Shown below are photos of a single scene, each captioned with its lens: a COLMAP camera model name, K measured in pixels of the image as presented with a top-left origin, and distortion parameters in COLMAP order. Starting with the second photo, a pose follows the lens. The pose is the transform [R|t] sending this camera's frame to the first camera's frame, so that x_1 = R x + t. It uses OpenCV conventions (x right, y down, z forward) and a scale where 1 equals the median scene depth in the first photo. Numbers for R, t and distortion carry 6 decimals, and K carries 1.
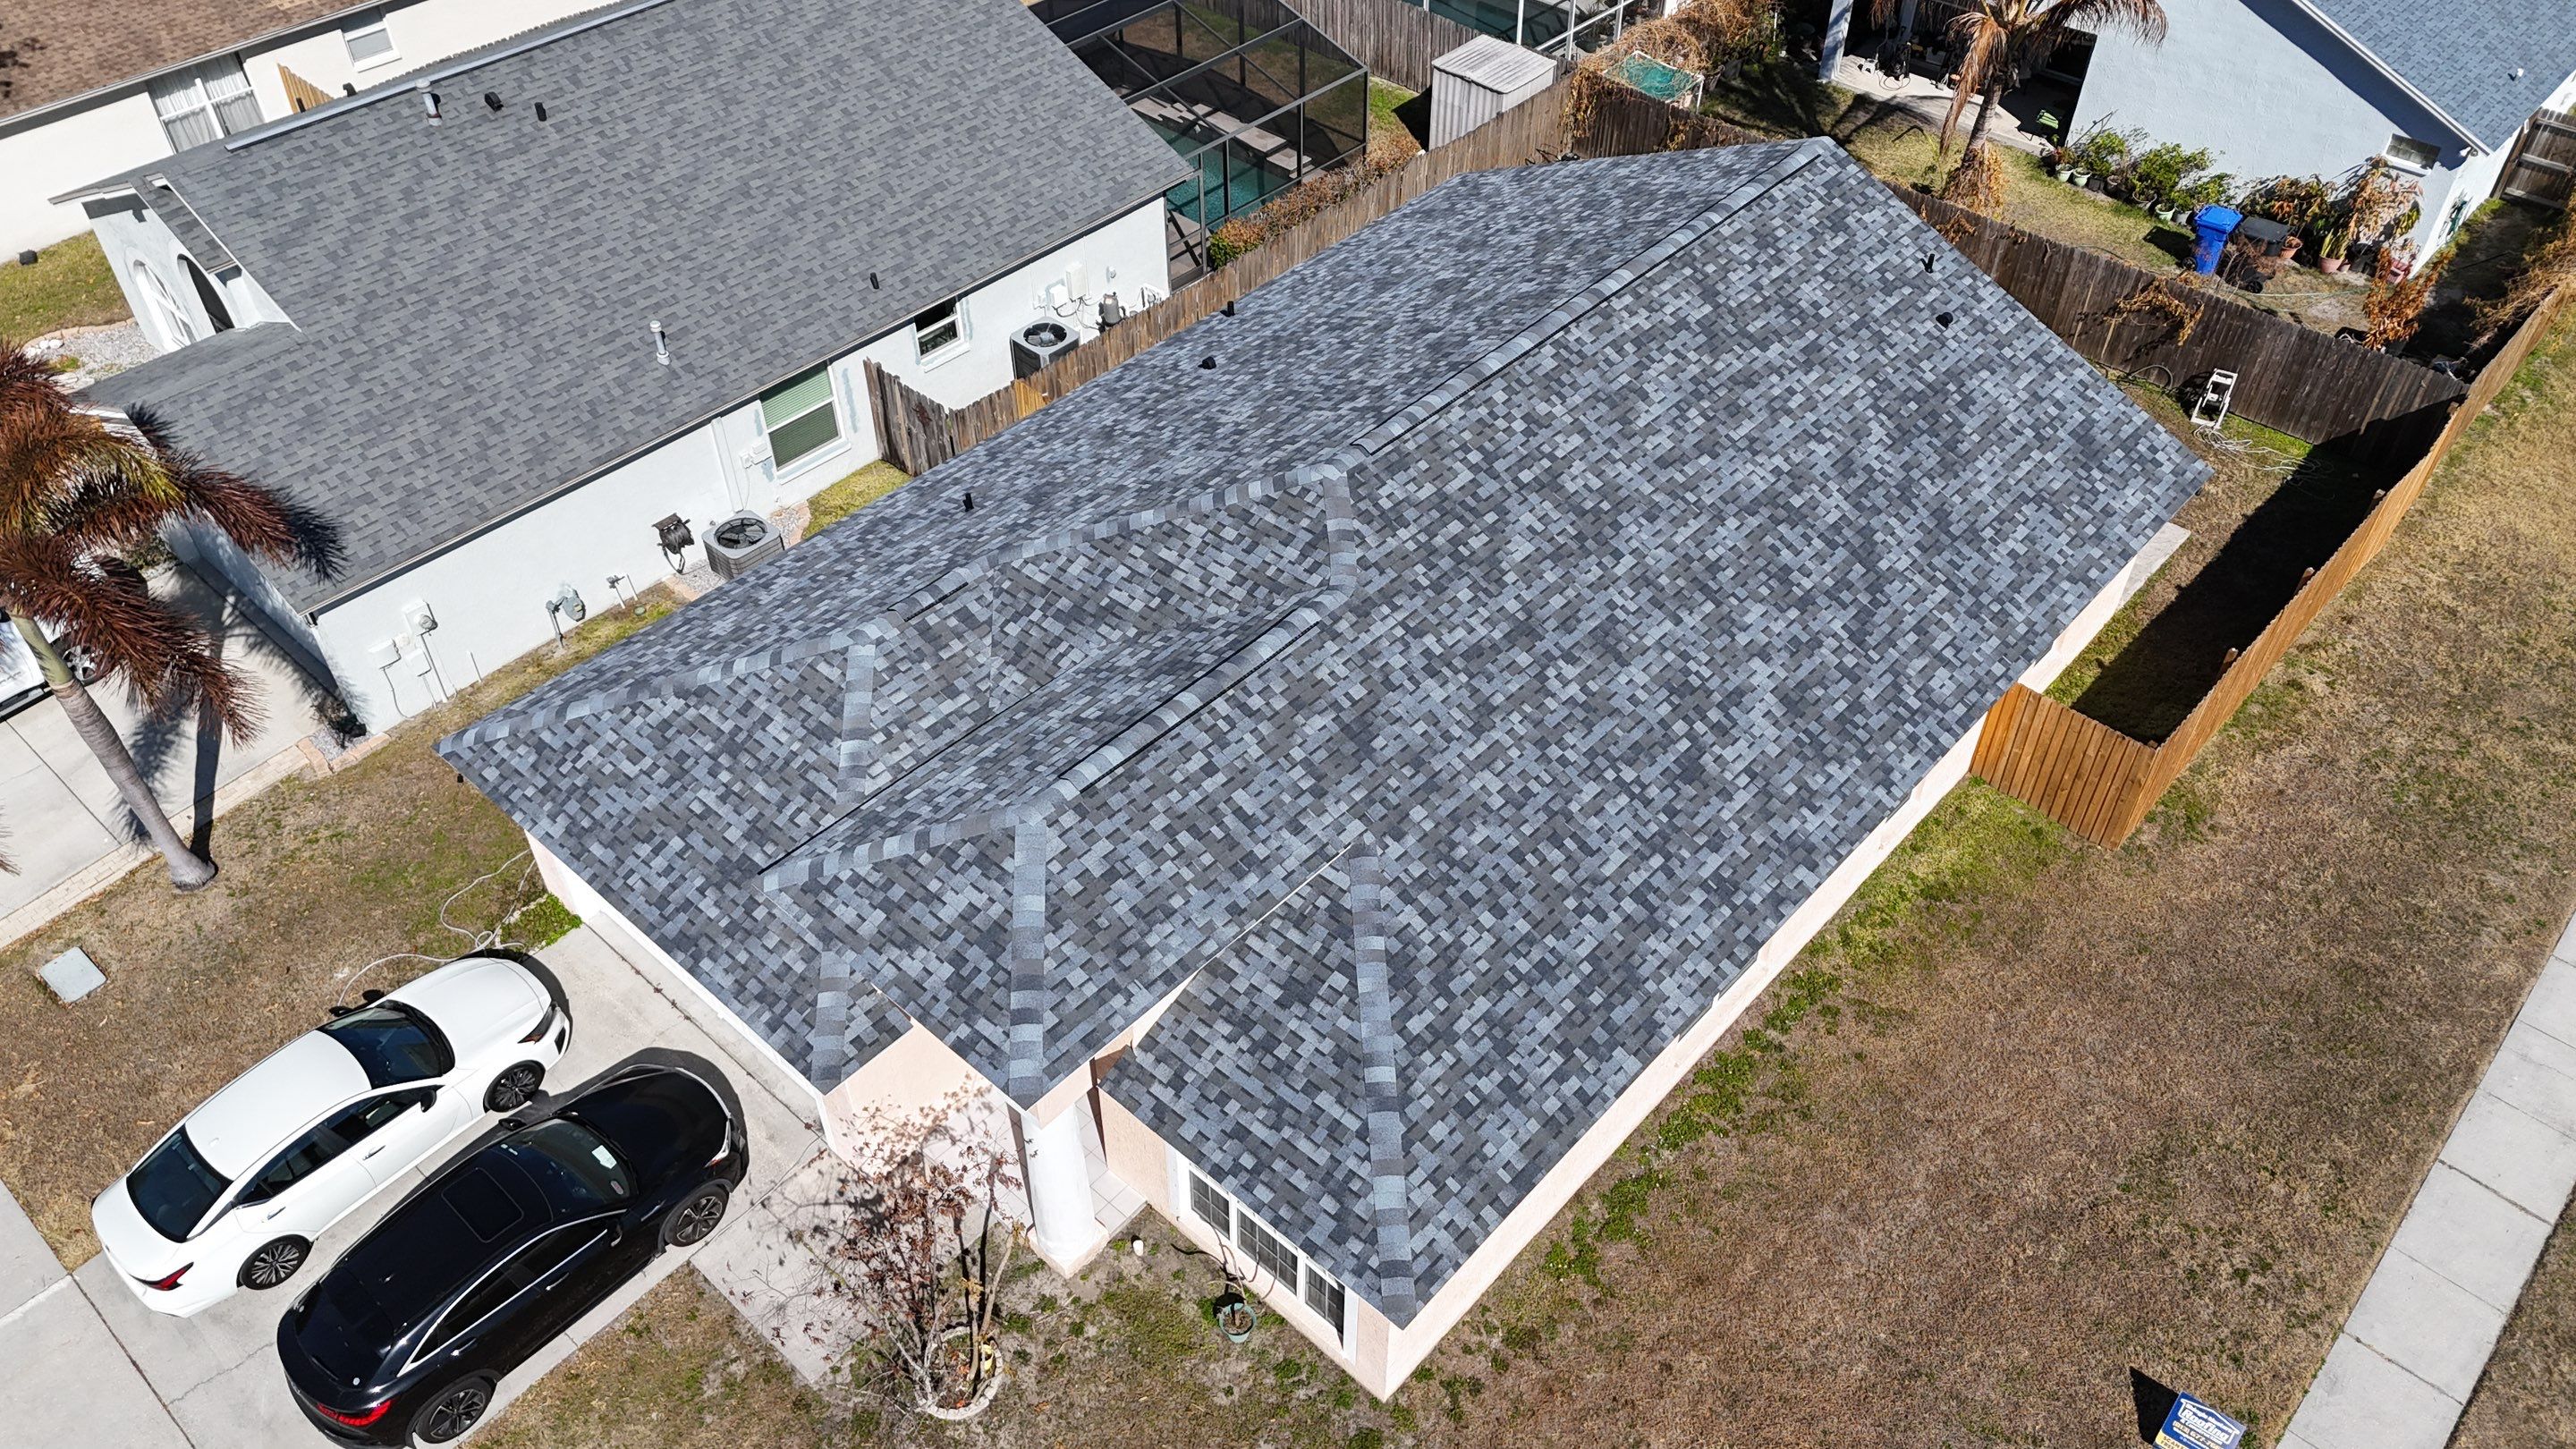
lens RADIAL K [[1858.5, 0, 1294.1], [0, 1858.5, 730.9], [0, 0, 1]] dist [0.201105, -0.348556]
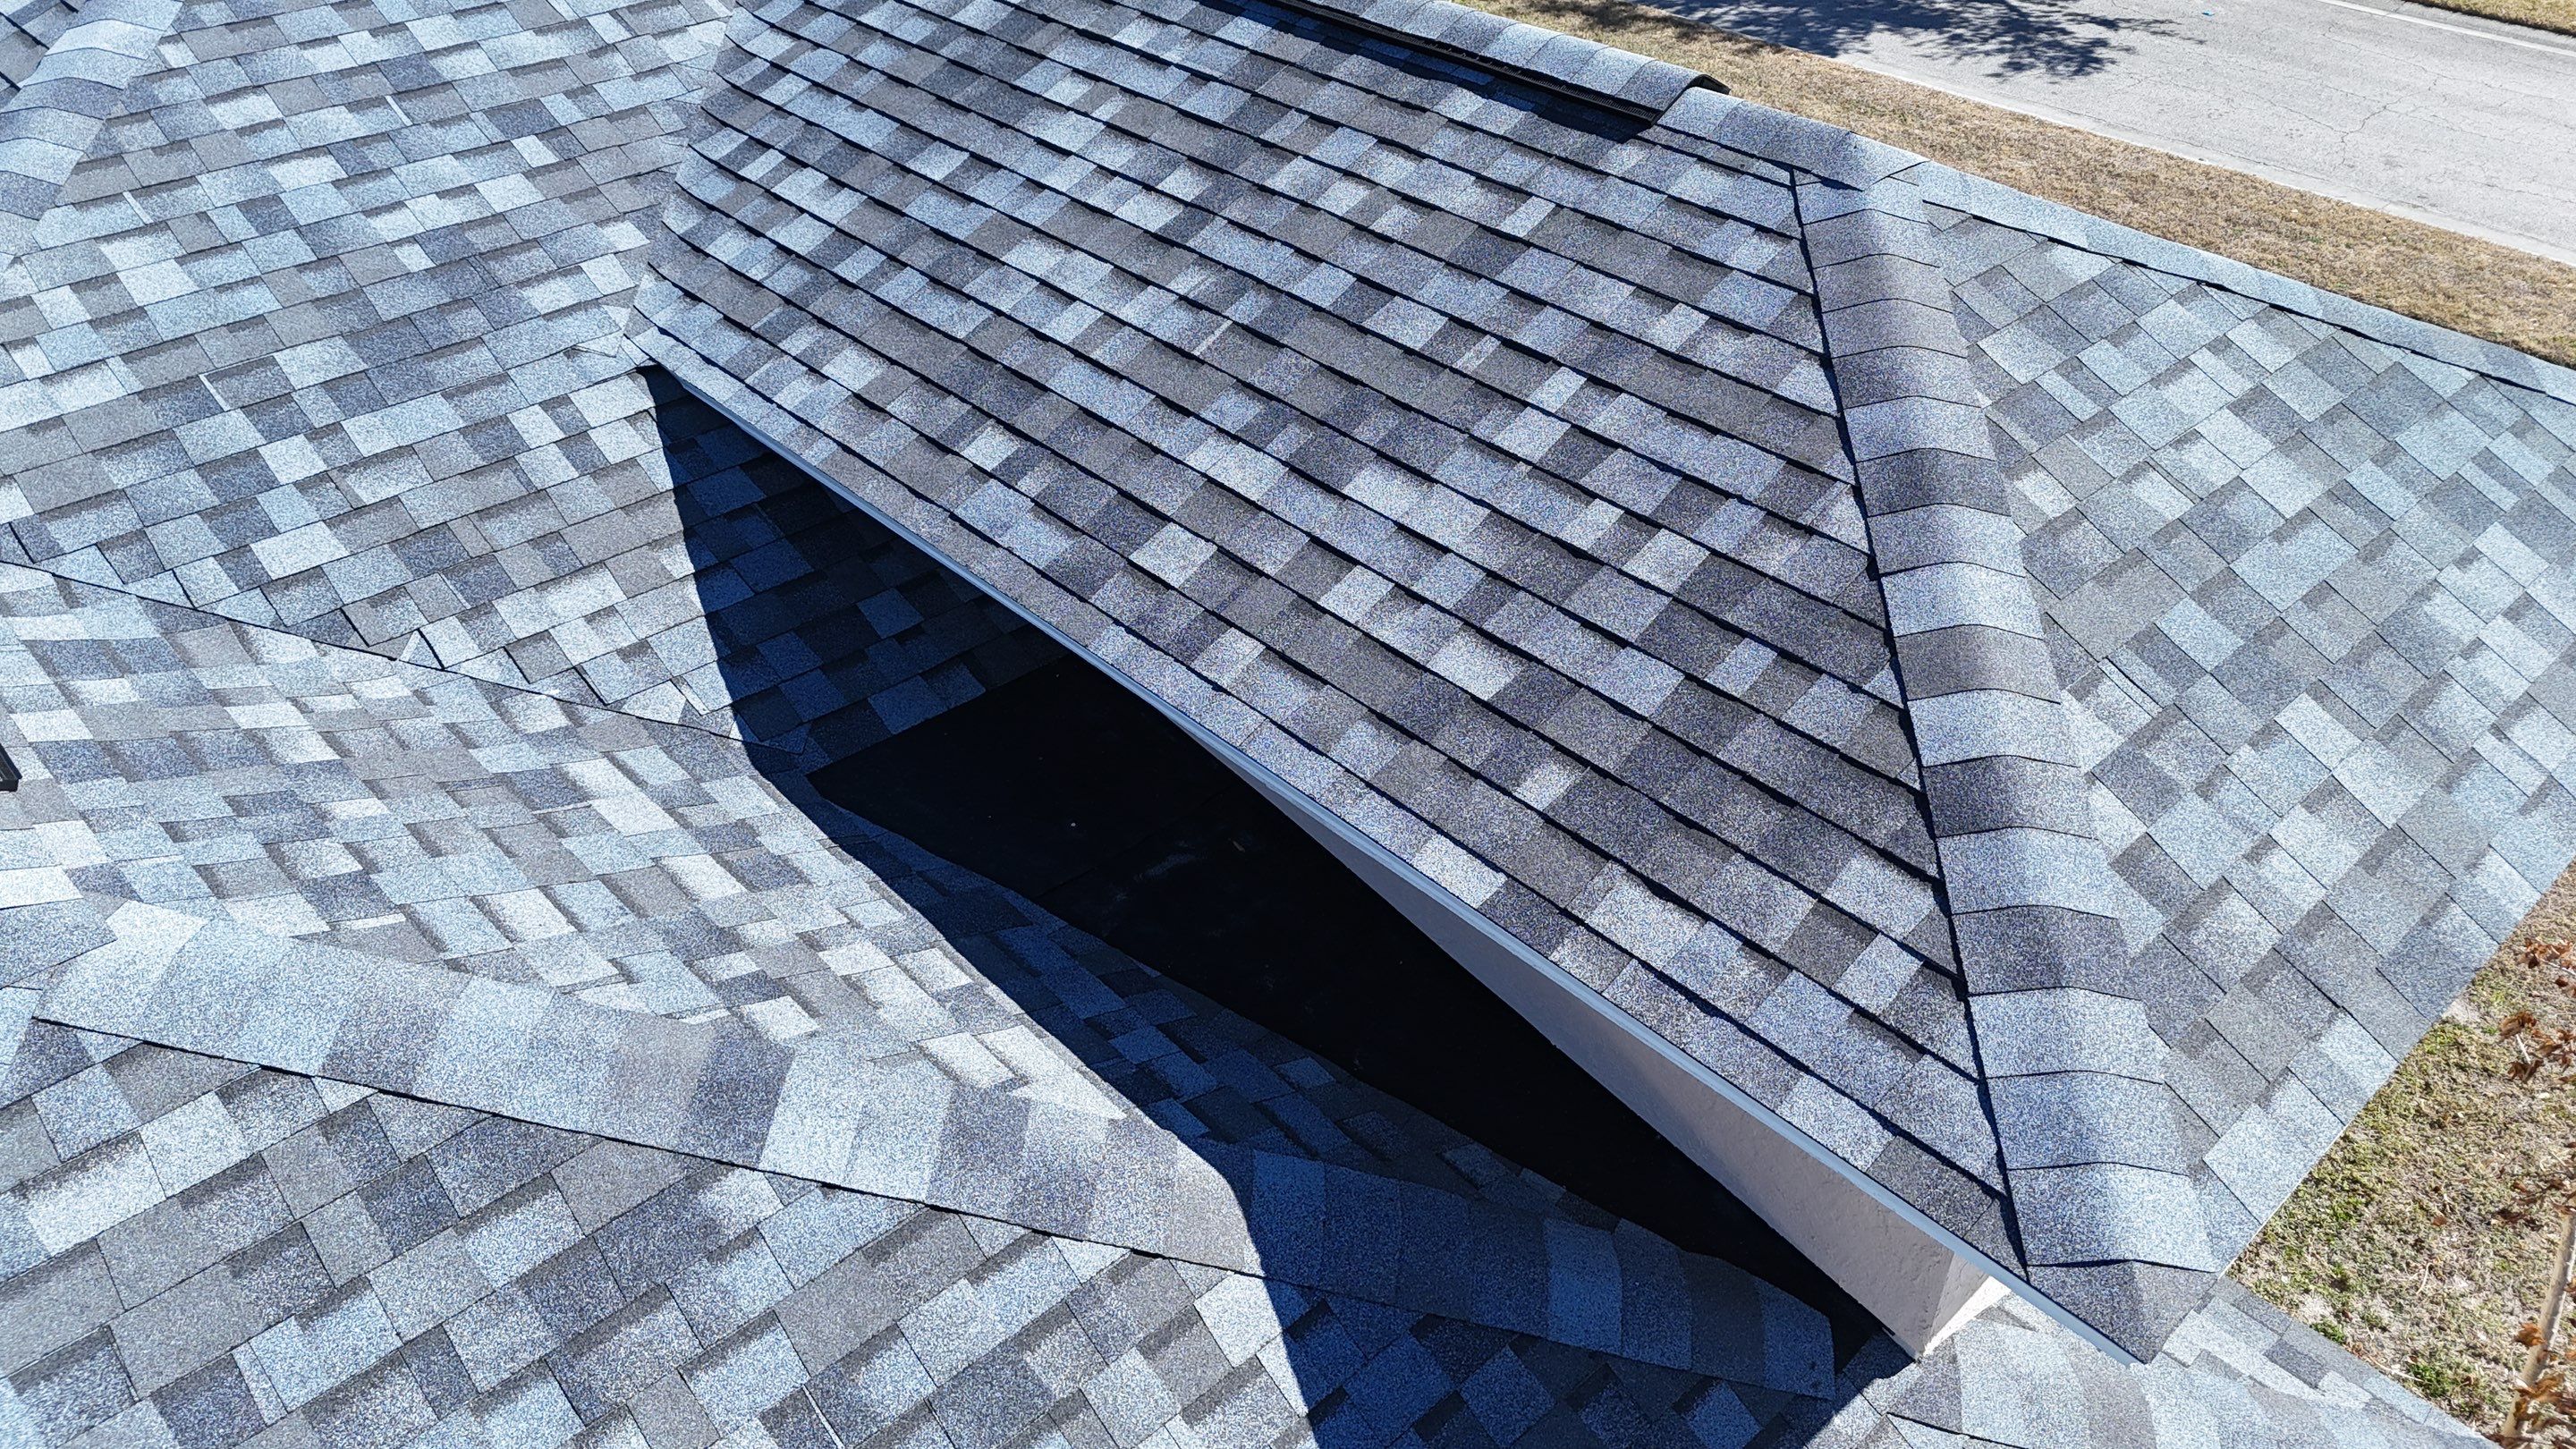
lens RADIAL K [[1890.5, 0, 1296.0], [0, 1890.5, 728.9], [0, 0, 1]] dist [0.082666, -0.091834]
pose [[0.076570, -0.593383, 0.801270, -0.343755], [0.675222, 0.622162, 0.396220, -0.052995], [-0.733630, 0.510697, 0.448304, 0.845940]]
